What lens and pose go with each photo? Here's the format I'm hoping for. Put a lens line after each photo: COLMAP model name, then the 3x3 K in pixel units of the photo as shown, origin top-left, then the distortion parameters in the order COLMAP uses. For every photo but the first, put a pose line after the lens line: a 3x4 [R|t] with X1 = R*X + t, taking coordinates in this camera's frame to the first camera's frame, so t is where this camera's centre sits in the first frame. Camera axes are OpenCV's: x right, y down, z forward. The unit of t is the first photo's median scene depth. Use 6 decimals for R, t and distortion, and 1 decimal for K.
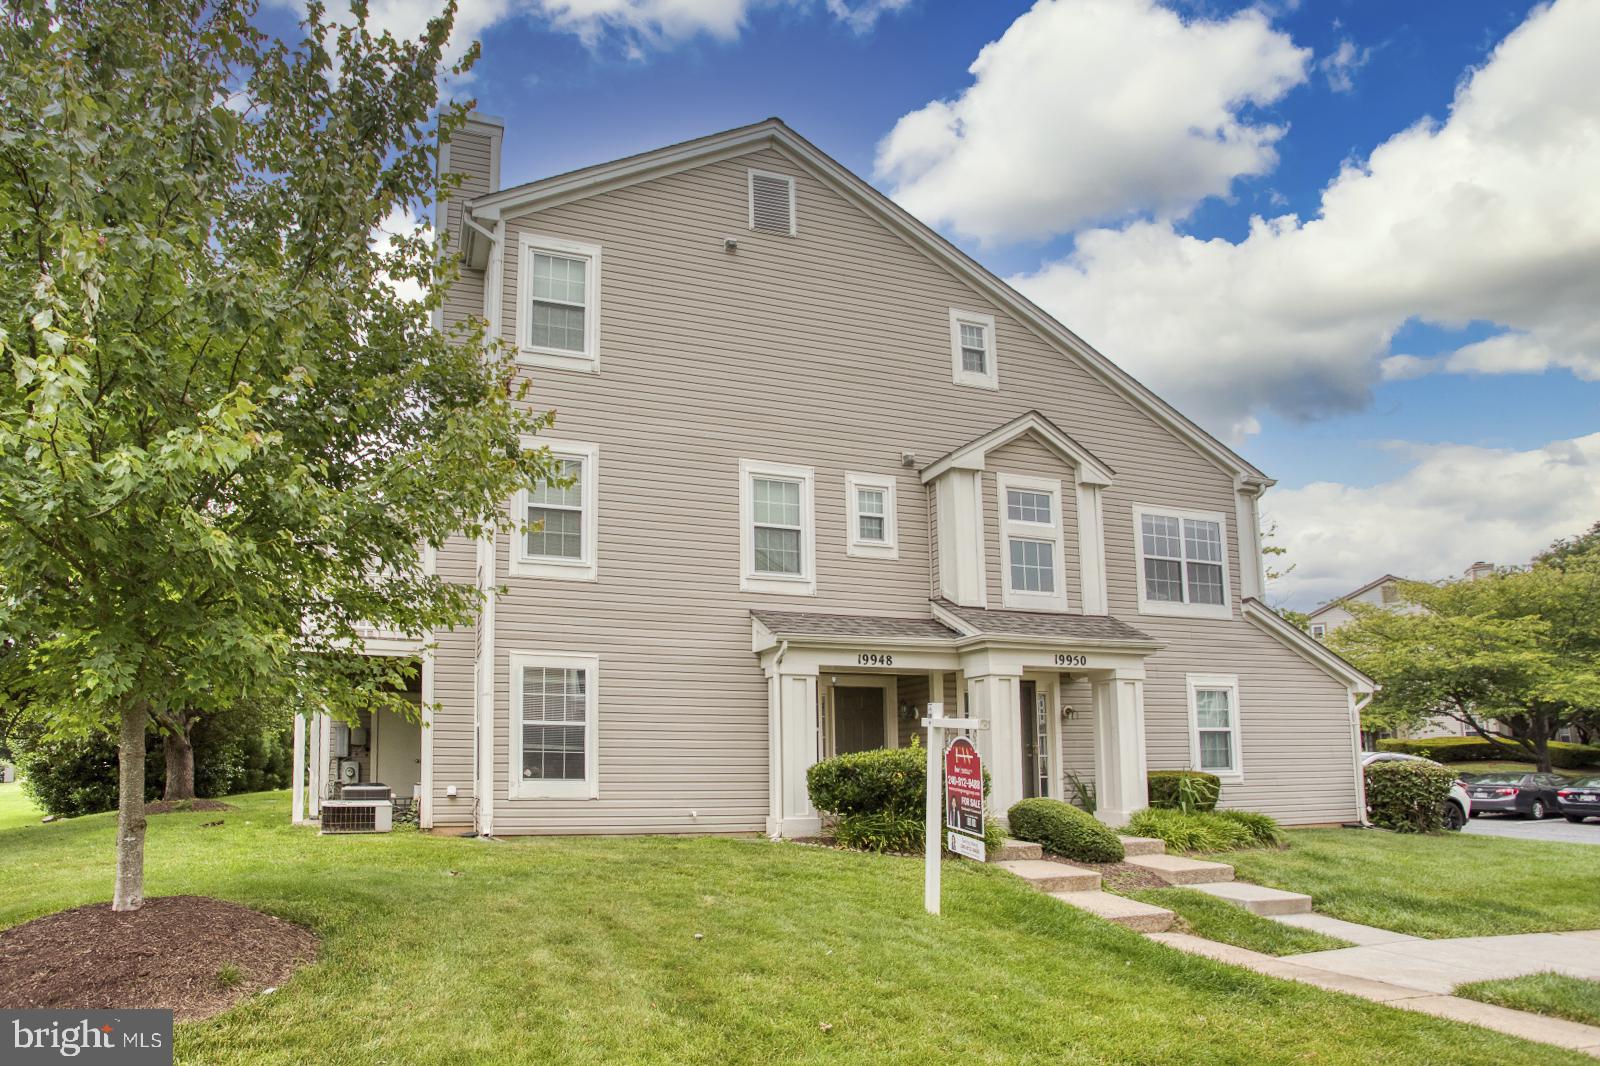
lens RADIAL K [[802.6, 0, 650.4], [0, 802.6, 699.8], [0, 0, 1]] dist [-0.048646, 0.014964]
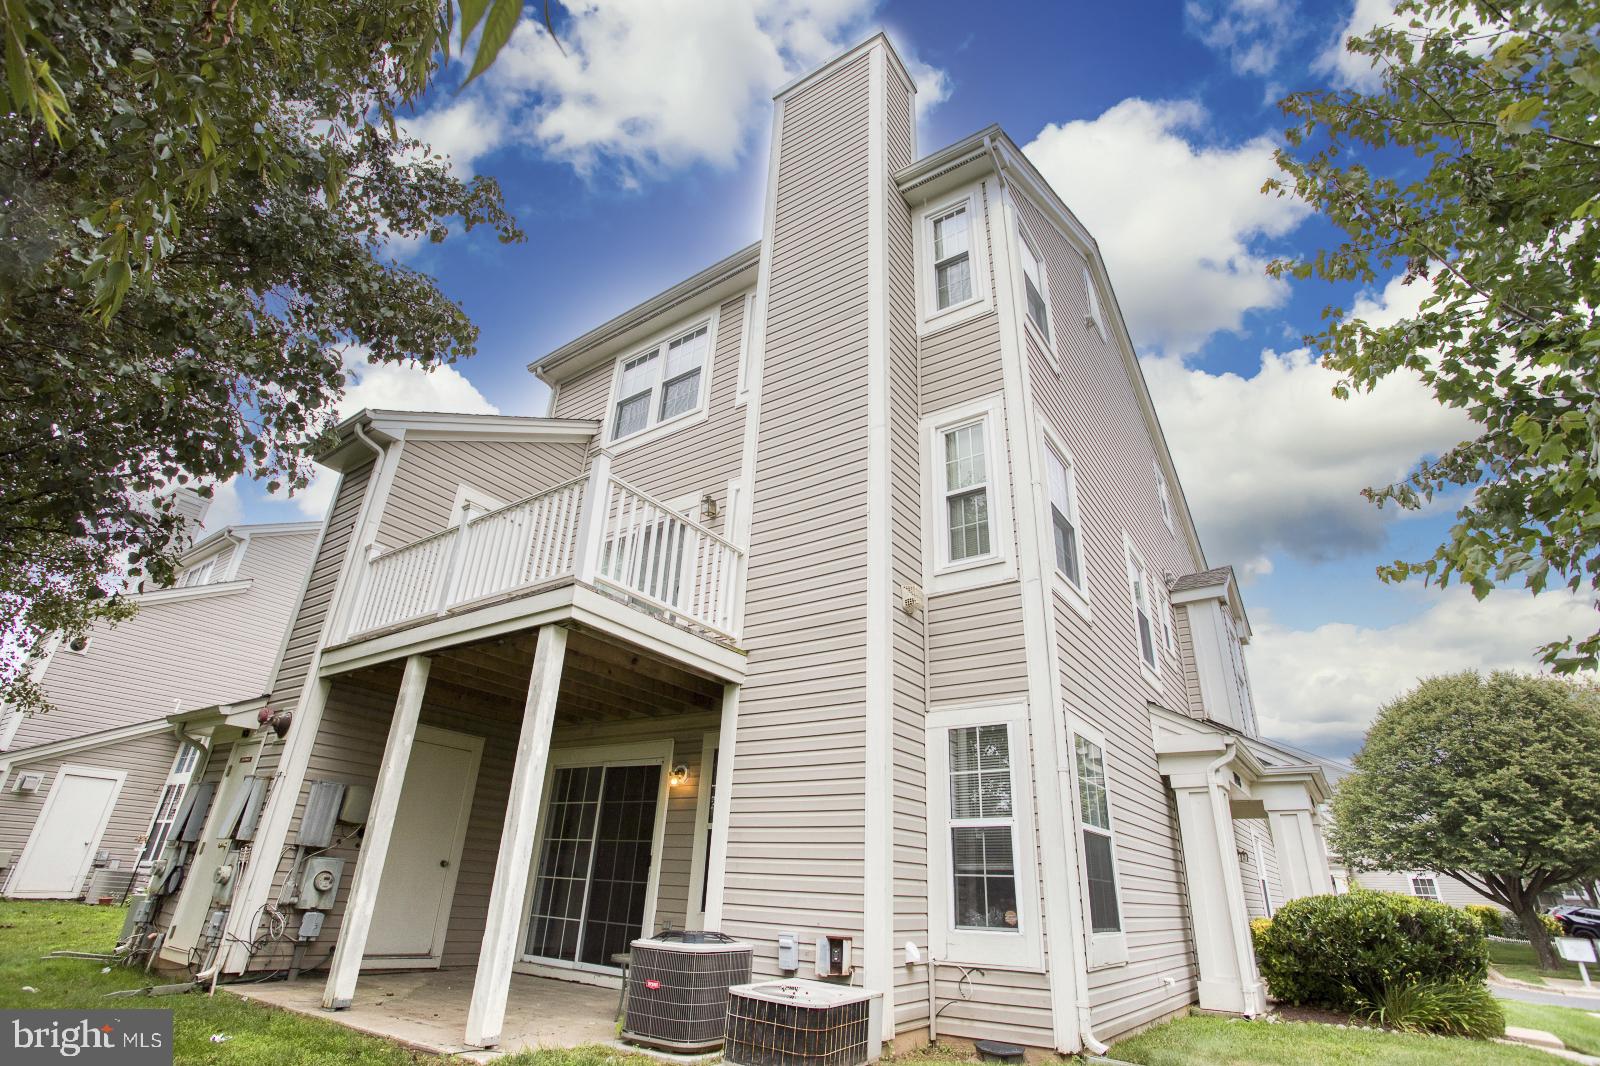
lens RADIAL K [[771.7, 0, 780.2], [0, 771.7, 536.4], [0, 0, 1]] dist [-0.047258, 0.018130]
pose [[0.774114, 0.299823, 0.557543, -0.639843], [-0.095612, 0.926001, -0.365212, 0.053359], [-0.625785, 0.229408, 0.745497, 0.620154]]
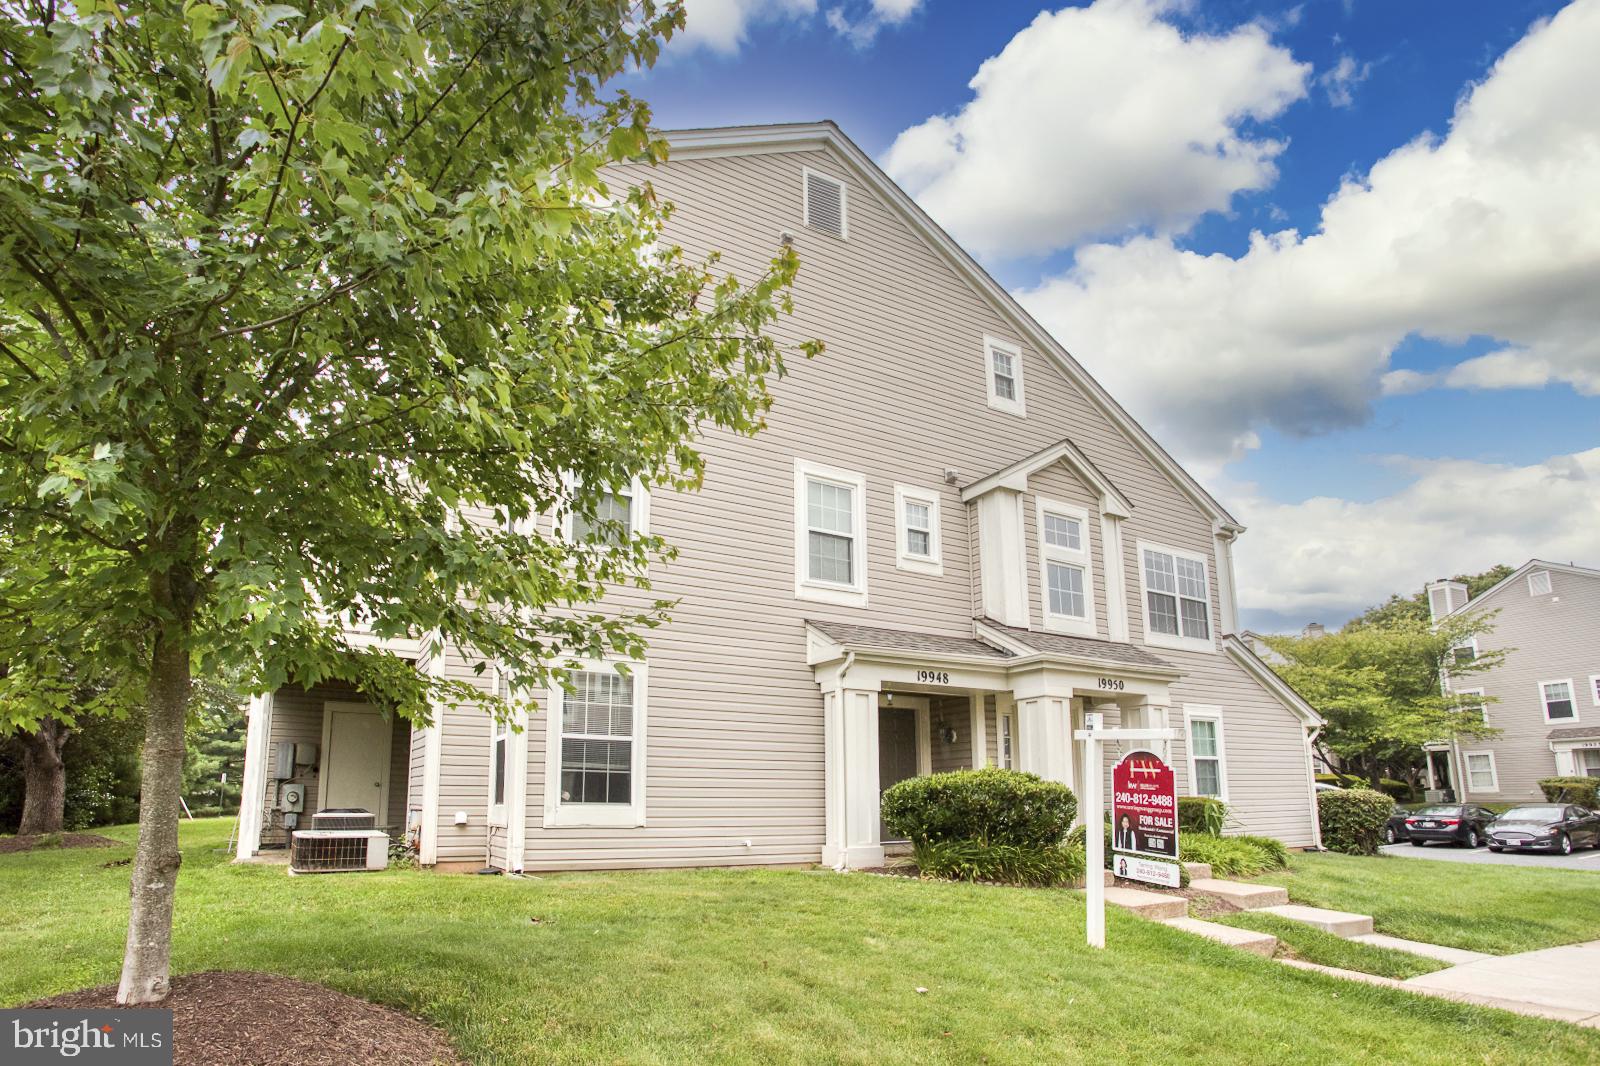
lens RADIAL K [[808.8, 0, 739.0], [0, 808.8, 669.9], [0, 0, 1]] dist [-0.045000, 0.019051]
pose [[0.975190, 0.035925, 0.218437, -0.148294], [-0.018746, 0.996601, -0.080213, 0.022016], [-0.220576, 0.074128, 0.972549, 0.116860]]
